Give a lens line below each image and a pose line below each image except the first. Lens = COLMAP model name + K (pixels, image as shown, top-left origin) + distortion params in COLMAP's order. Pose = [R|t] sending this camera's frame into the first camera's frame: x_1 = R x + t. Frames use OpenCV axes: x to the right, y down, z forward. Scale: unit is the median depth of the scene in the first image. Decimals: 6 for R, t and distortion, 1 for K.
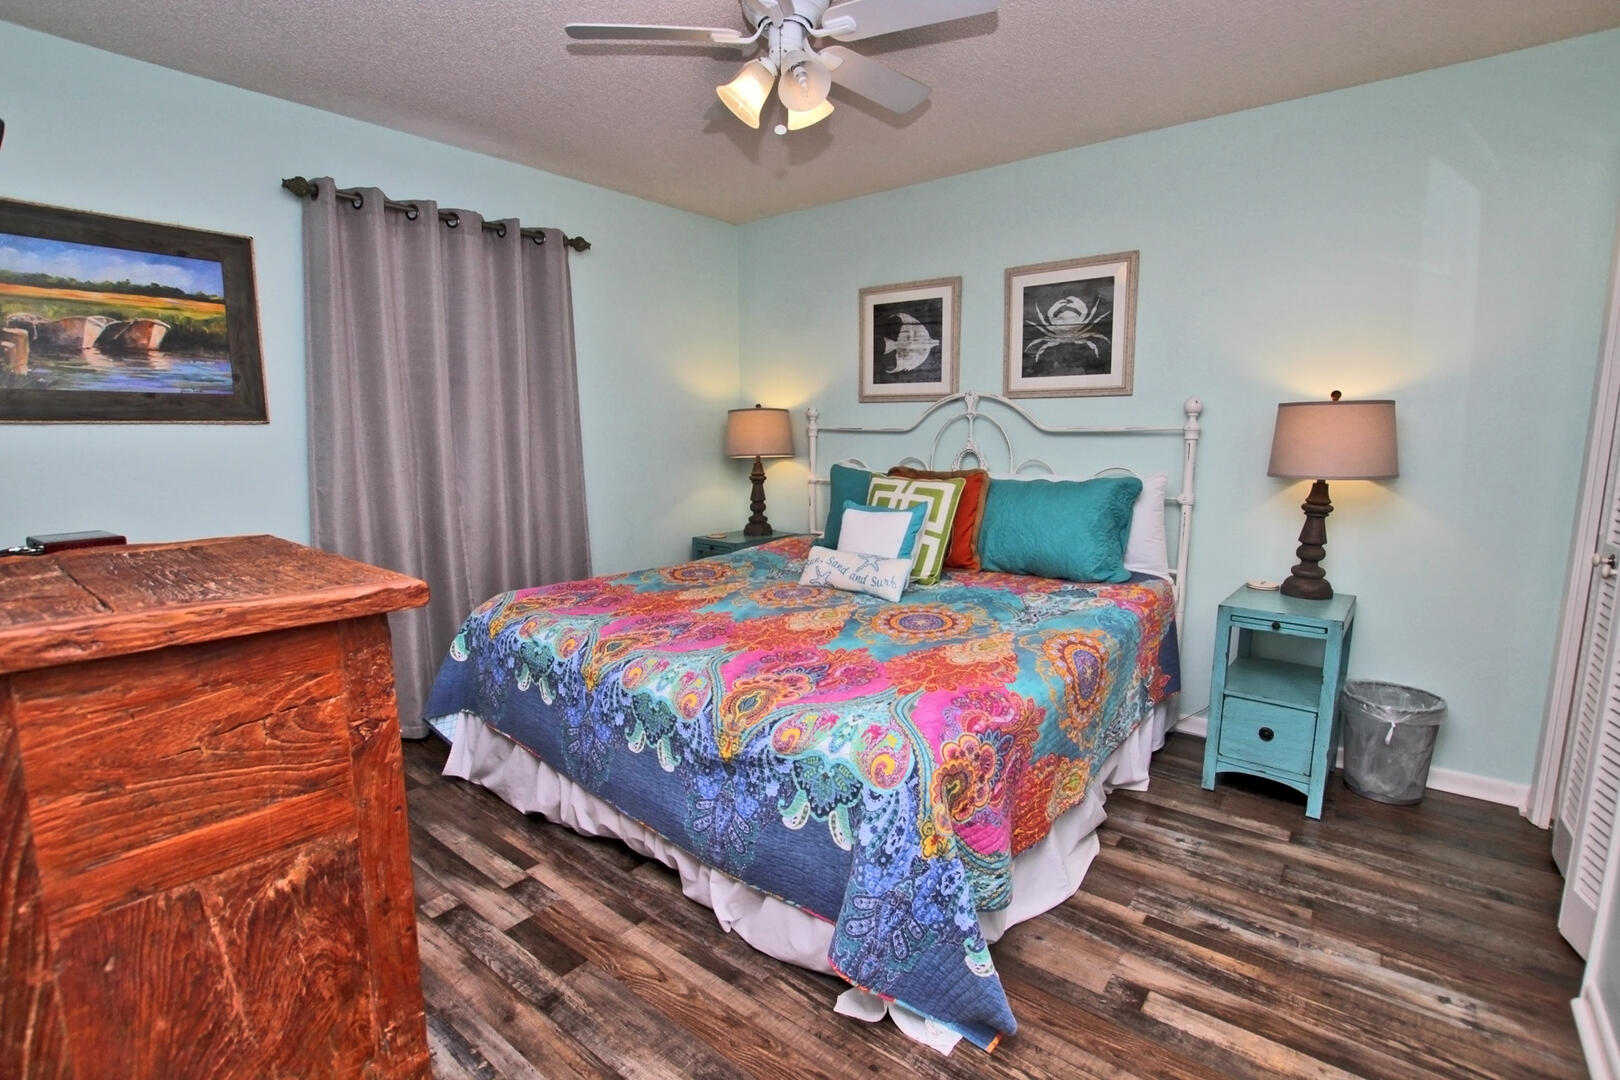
lens RADIAL K [[754.6, 0, 794.7], [0, 754.6, 538.6], [0, 0, 1]] dist [-0.027614, 0.000388]
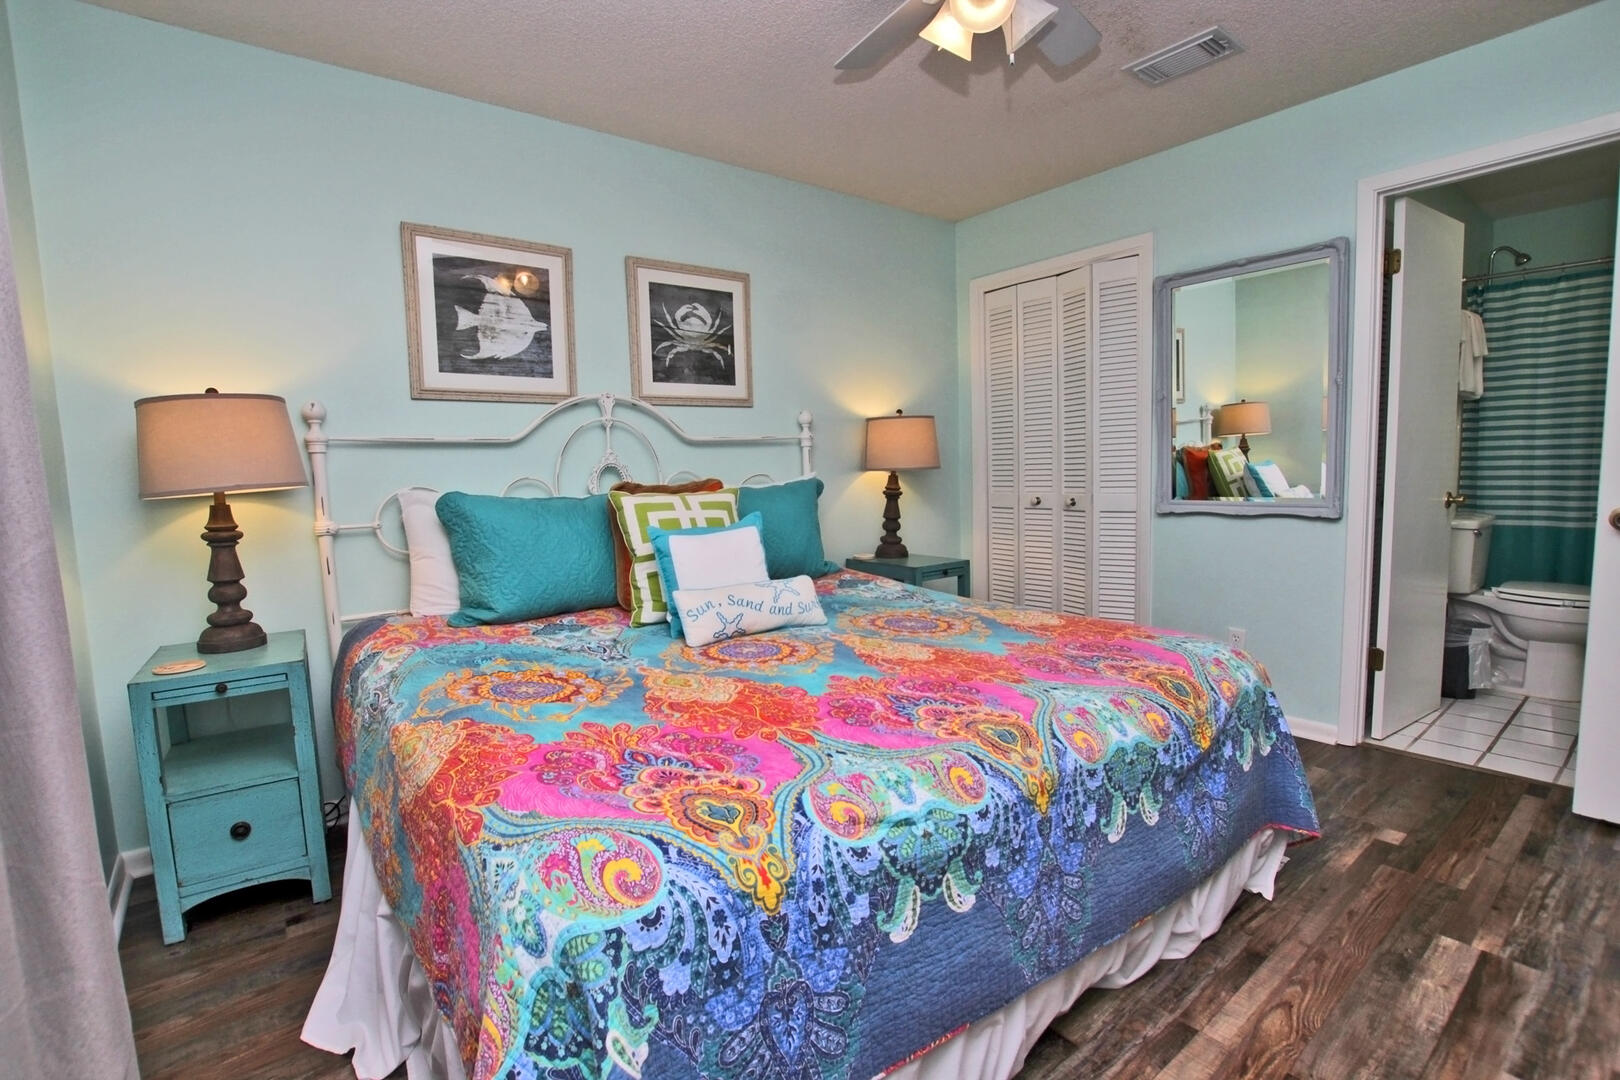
lens RADIAL K [[754.6, 0, 813.3], [0, 754.6, 543.3], [0, 0, 1]] dist [-0.027614, 0.000388]
pose [[0.218656, -0.105033, 0.970133, -0.587881], [0.169830, 0.983113, 0.068160, -0.056070], [-0.960910, 0.149854, 0.232802, 0.675177]]
